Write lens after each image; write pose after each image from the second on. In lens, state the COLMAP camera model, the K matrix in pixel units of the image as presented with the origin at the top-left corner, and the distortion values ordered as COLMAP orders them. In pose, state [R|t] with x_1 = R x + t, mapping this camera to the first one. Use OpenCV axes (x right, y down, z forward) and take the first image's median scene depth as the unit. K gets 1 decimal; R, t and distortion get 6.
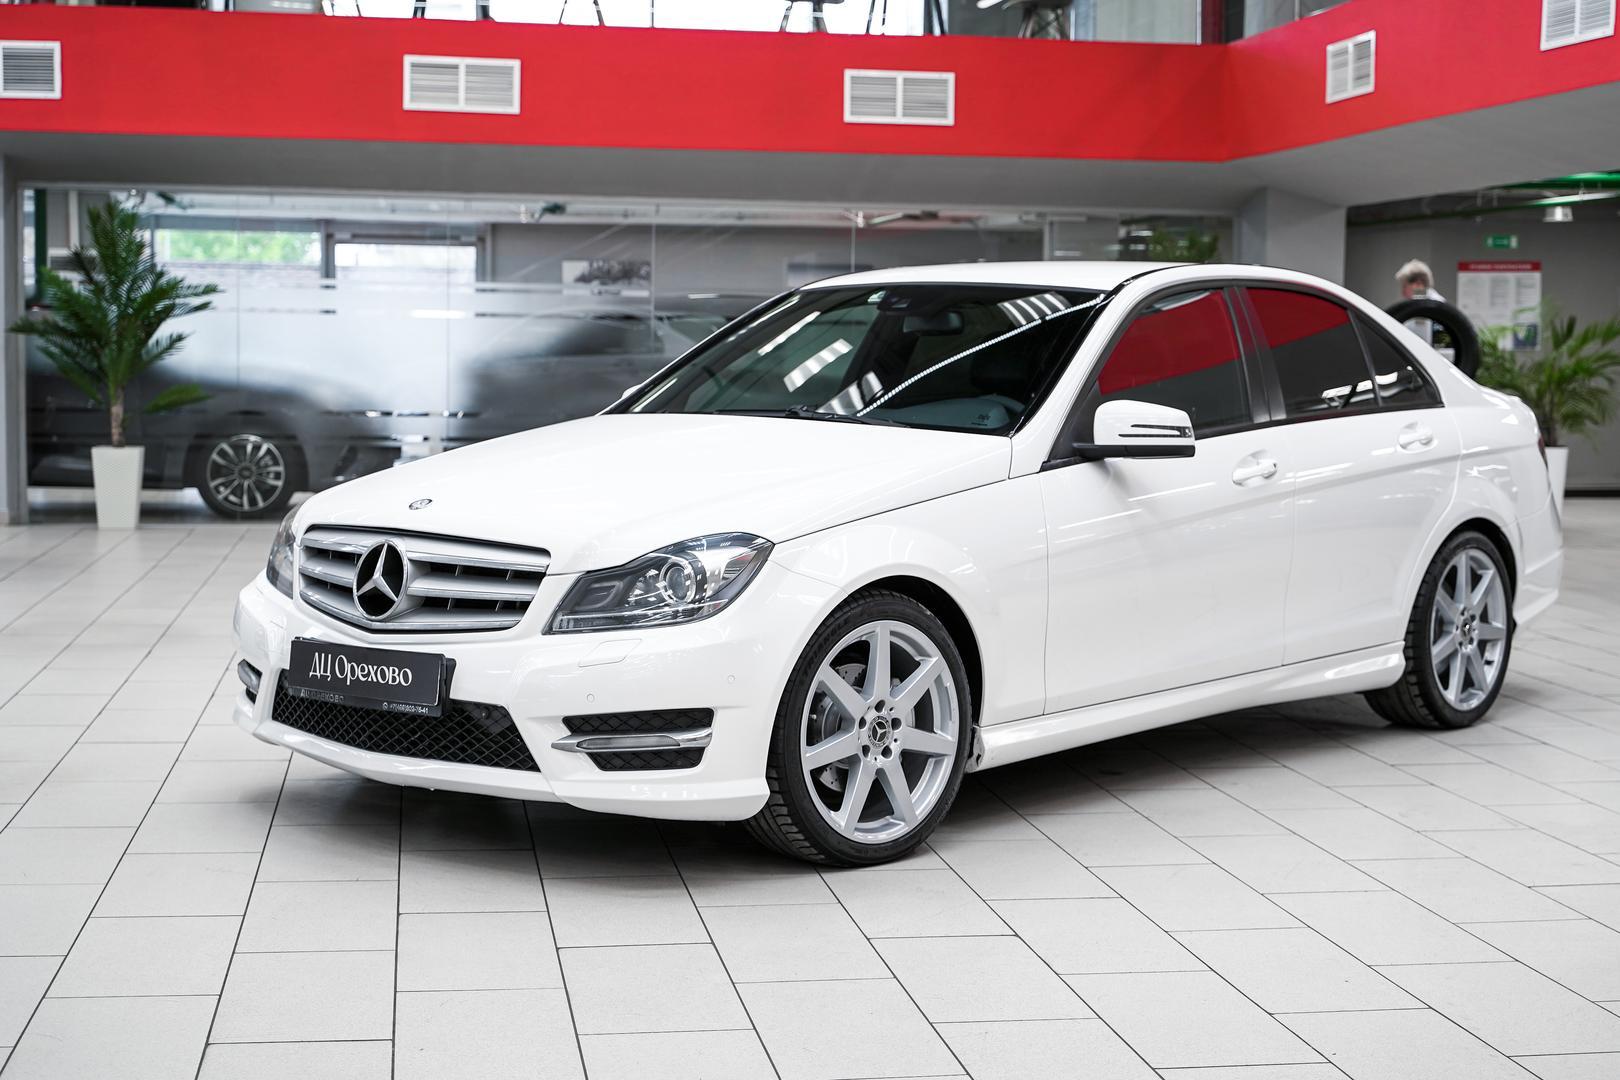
lens RADIAL K [[2429.1, 0, 807.5], [0, 2429.1, 544.0], [0, 0, 1]] dist [-0.007717, 0.000000]
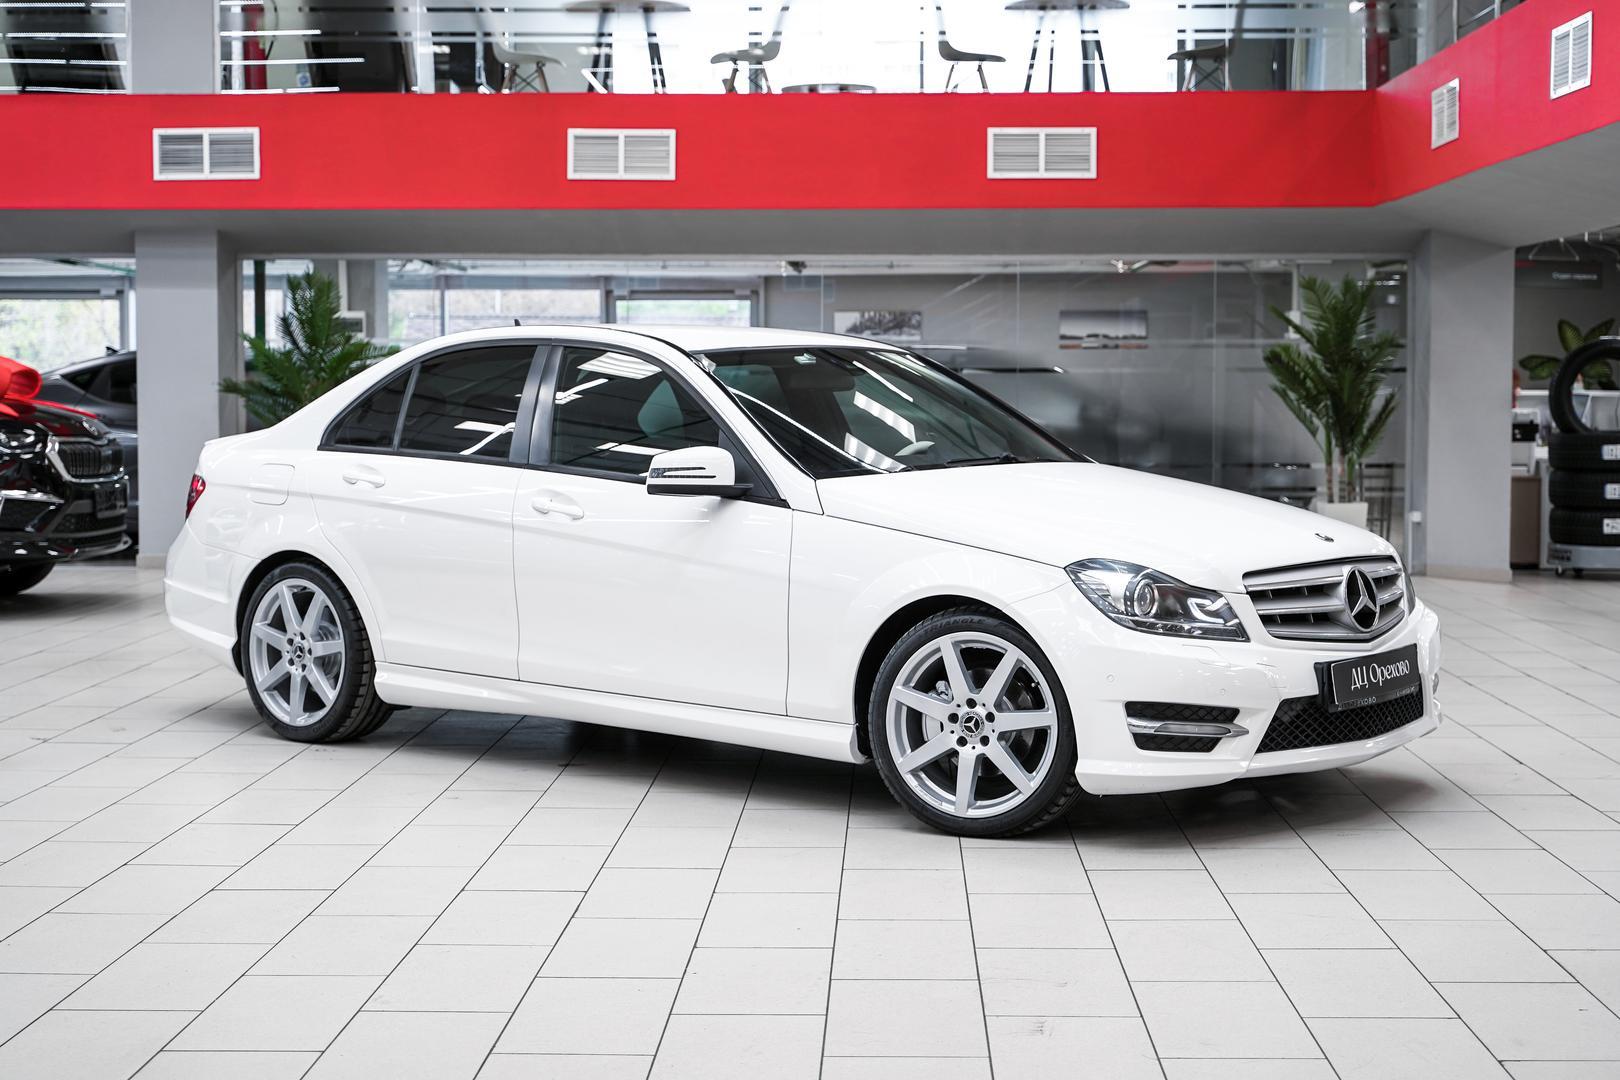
lens RADIAL K [[2588.7, 0, 812.2], [0, 2588.7, 542.8], [0, 0, 1]] dist [-0.005003, 0.000000]
pose [[0.980481, -0.000826, -0.196614, 0.159656], [-0.003607, 0.999747, -0.022188, 0.005310], [0.196583, 0.022464, 0.980230, -0.087755]]
